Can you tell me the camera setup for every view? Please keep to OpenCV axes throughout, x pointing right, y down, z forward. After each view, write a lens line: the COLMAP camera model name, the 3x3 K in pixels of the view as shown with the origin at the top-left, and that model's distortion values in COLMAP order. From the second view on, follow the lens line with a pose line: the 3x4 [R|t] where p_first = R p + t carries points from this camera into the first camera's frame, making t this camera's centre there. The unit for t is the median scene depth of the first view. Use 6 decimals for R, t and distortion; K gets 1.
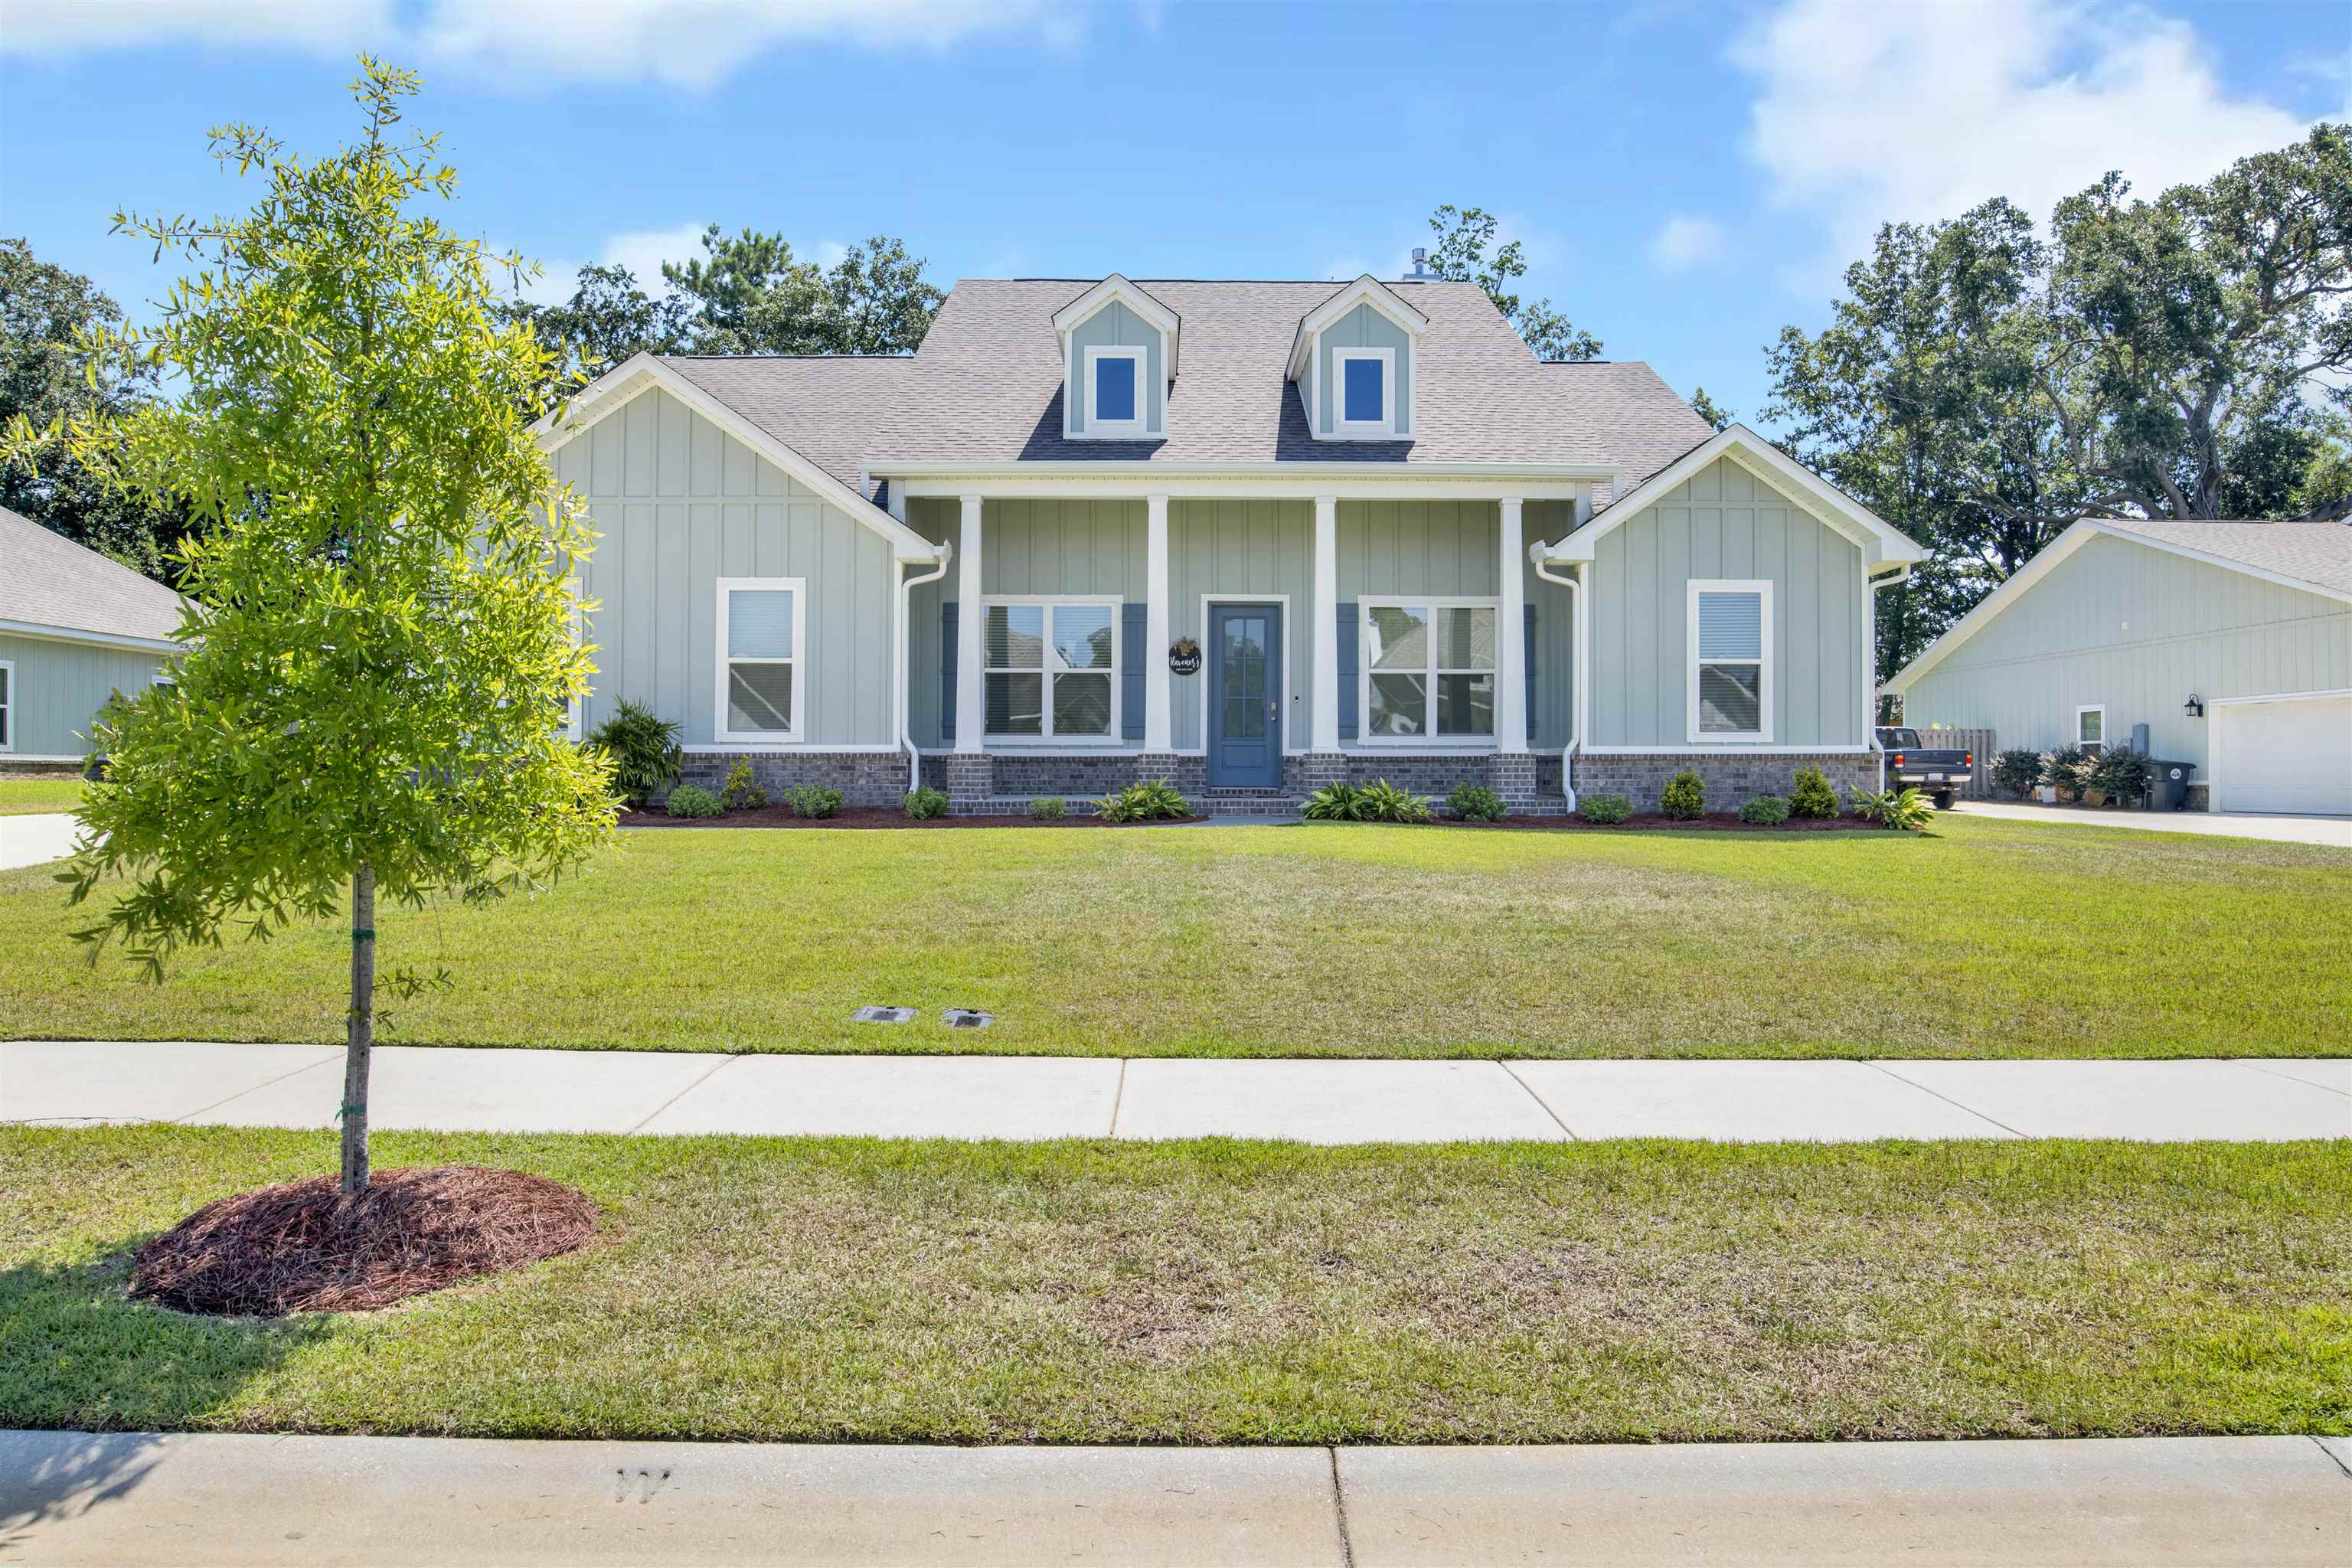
lens RADIAL K [[1562.2, 0, 1183.7], [0, 1562.2, 780.8], [0, 0, 1]] dist [-0.028495, -0.007157]
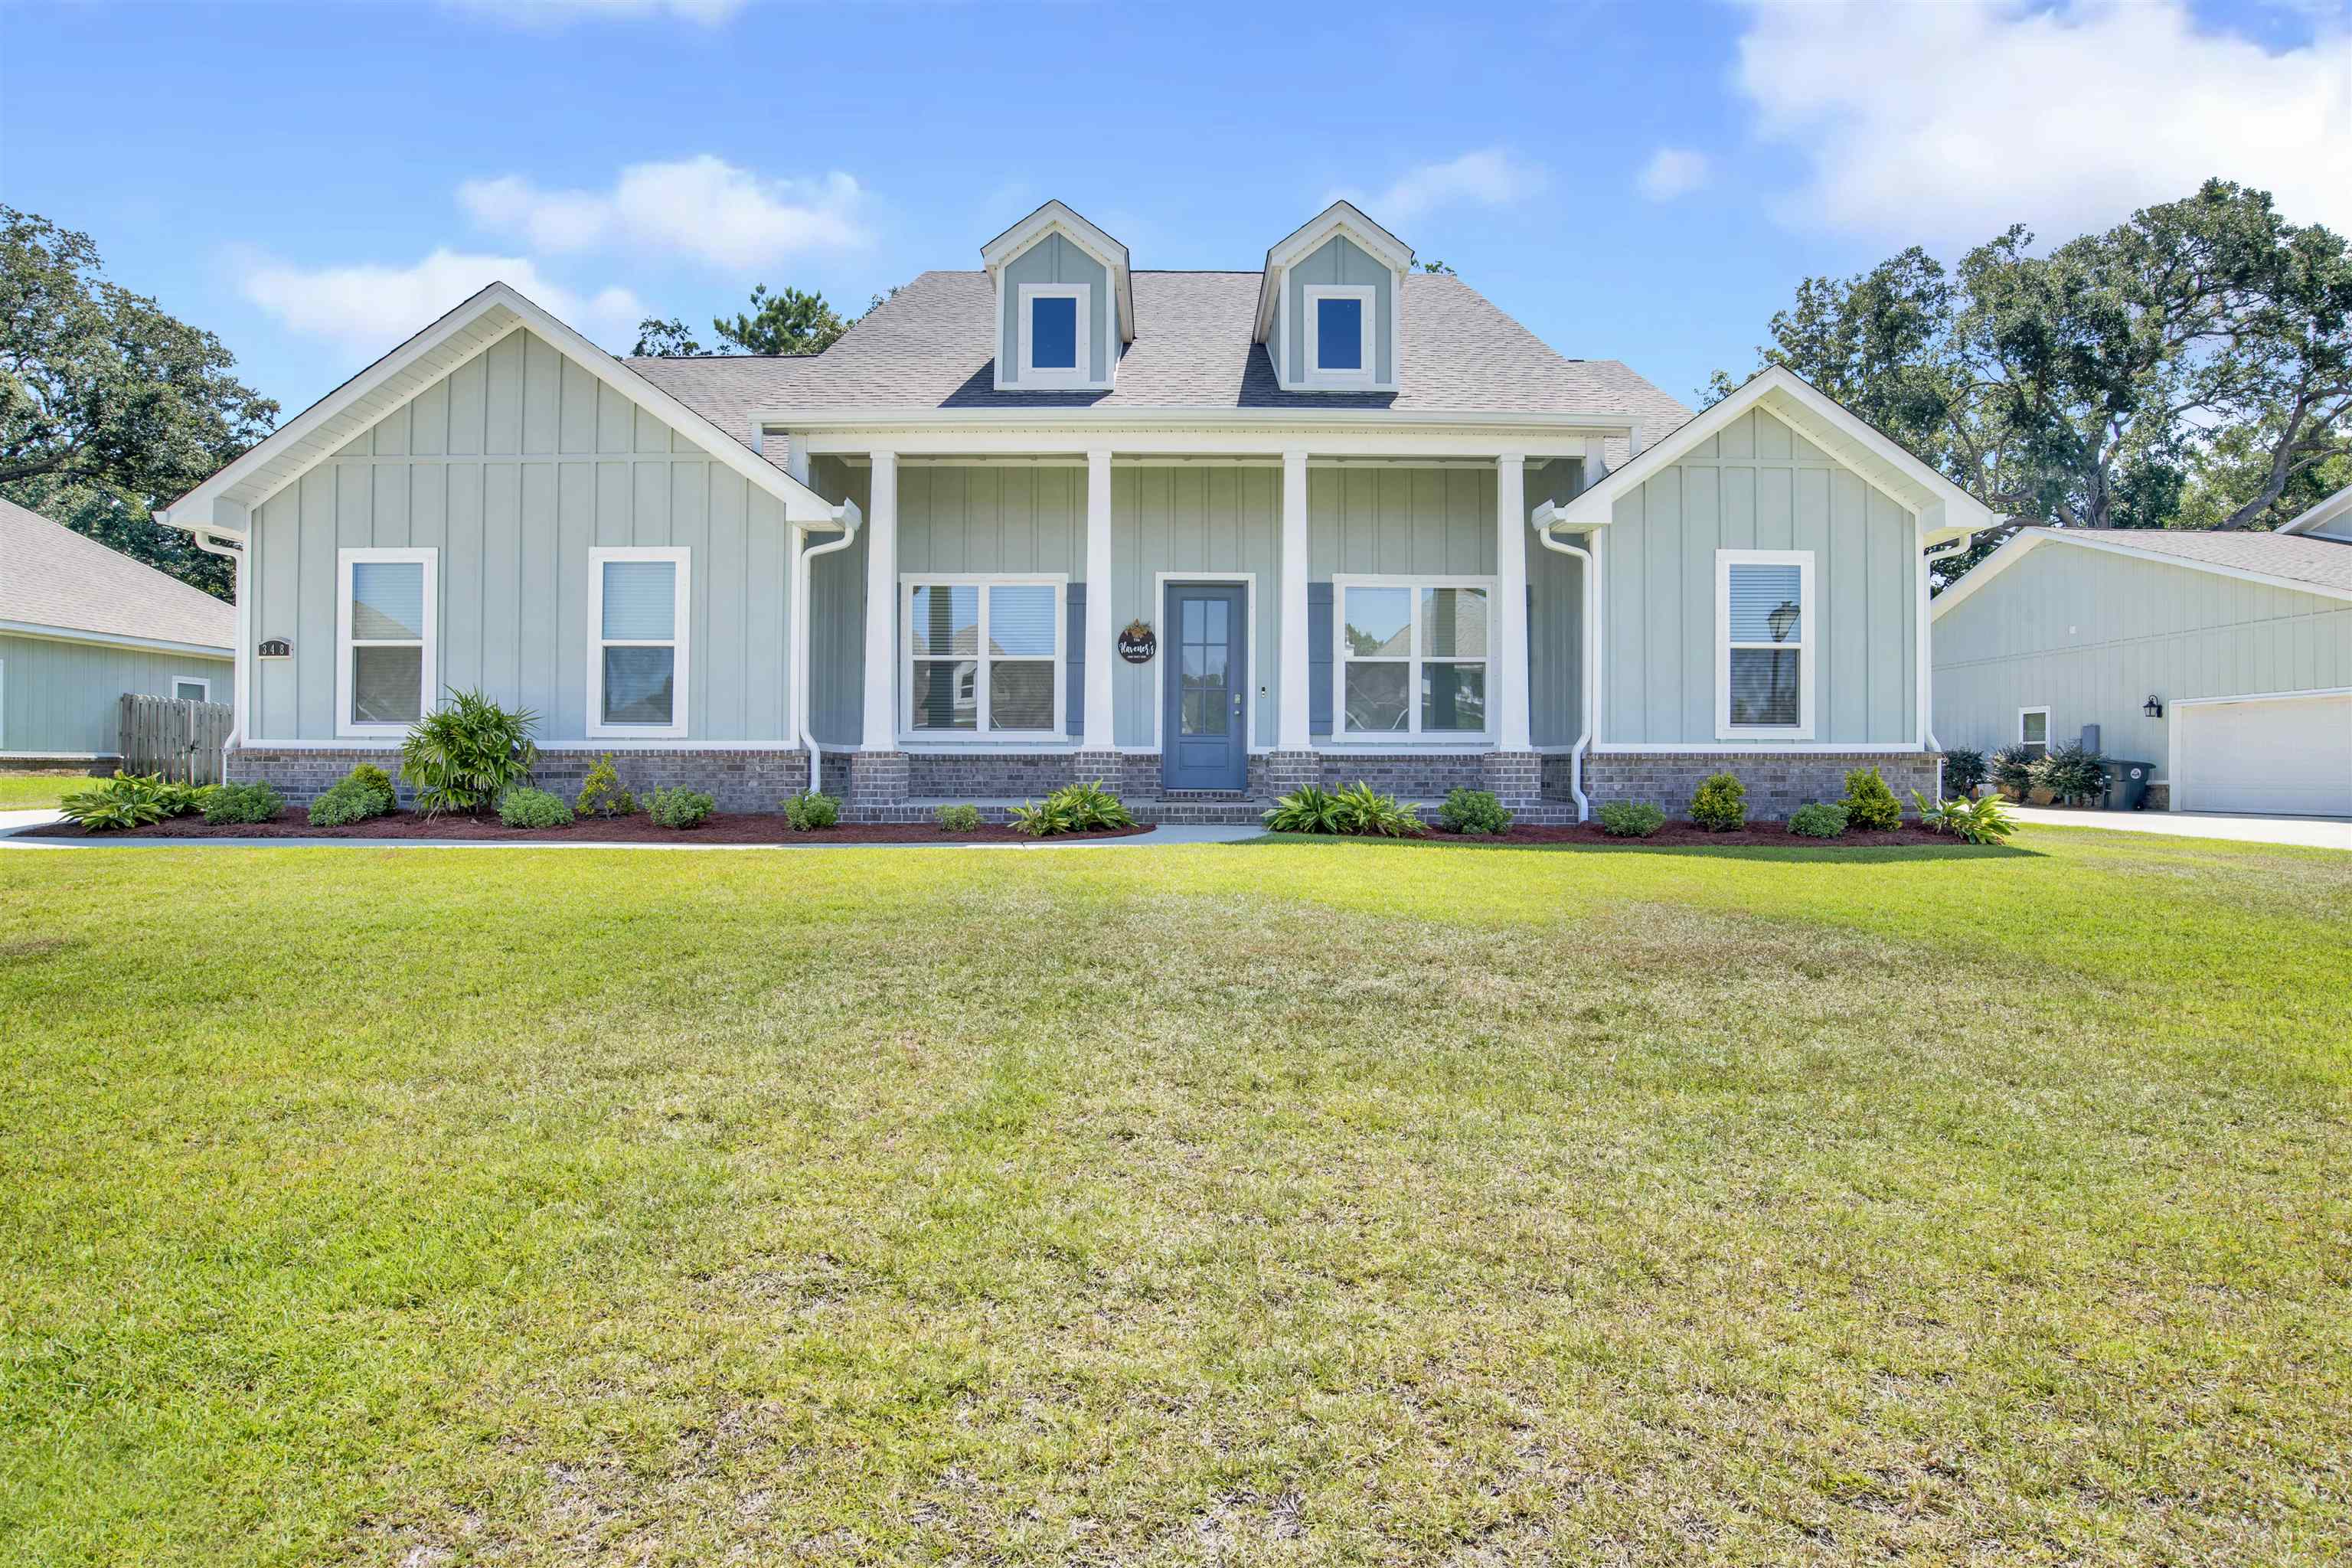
lens RADIAL K [[1234.6, 0, 1179.5], [0, 1234.6, 779.2], [0, 0, 1]] dist [-0.052675, 0.009411]
pose [[0.999943, 0.001620, -0.010589, 0.033973], [-0.001575, 0.999990, 0.004290, -0.004975], [0.010596, -0.004273, 0.999935, 0.314722]]
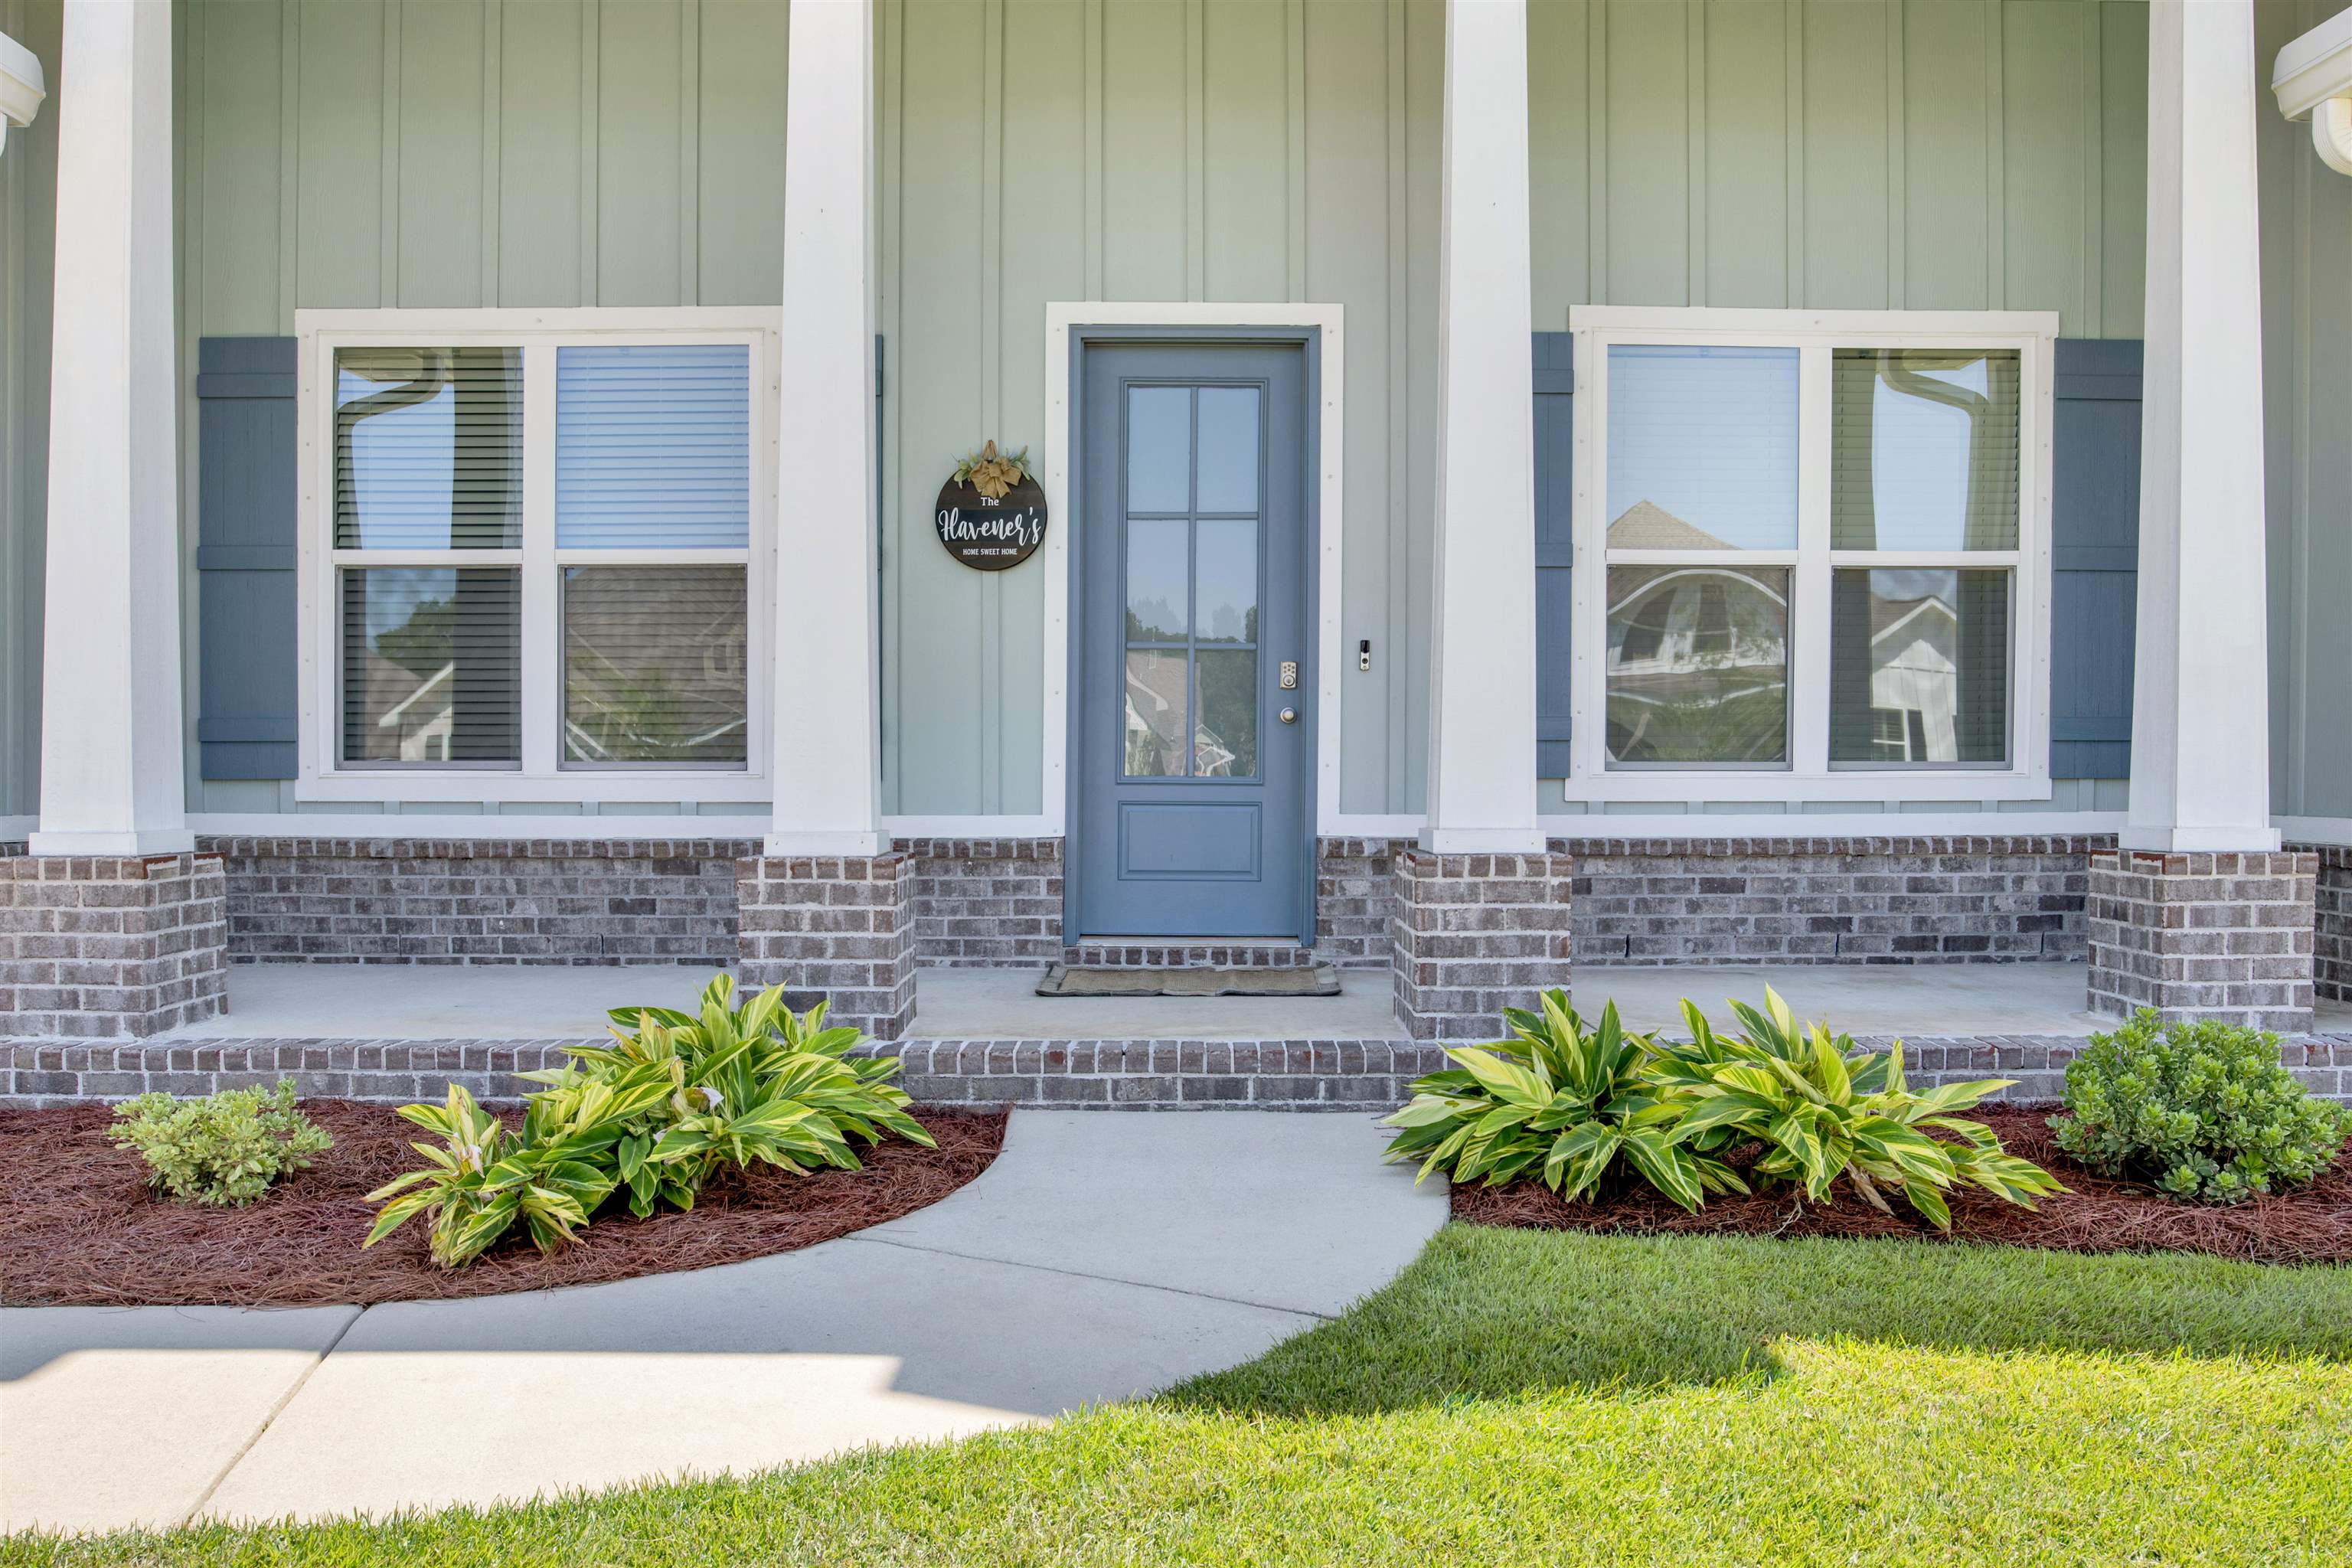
lens RADIAL K [[1852.2, 0, 1178.2], [0, 1852.2, 780.2], [0, 0, 1]] dist [-0.037651, -0.001923]
pose [[0.999909, -0.000964, -0.013451, 0.043642], [0.000959, 0.999999, -0.000379, -0.028311], [0.013452, 0.000366, 0.999909, 0.679665]]
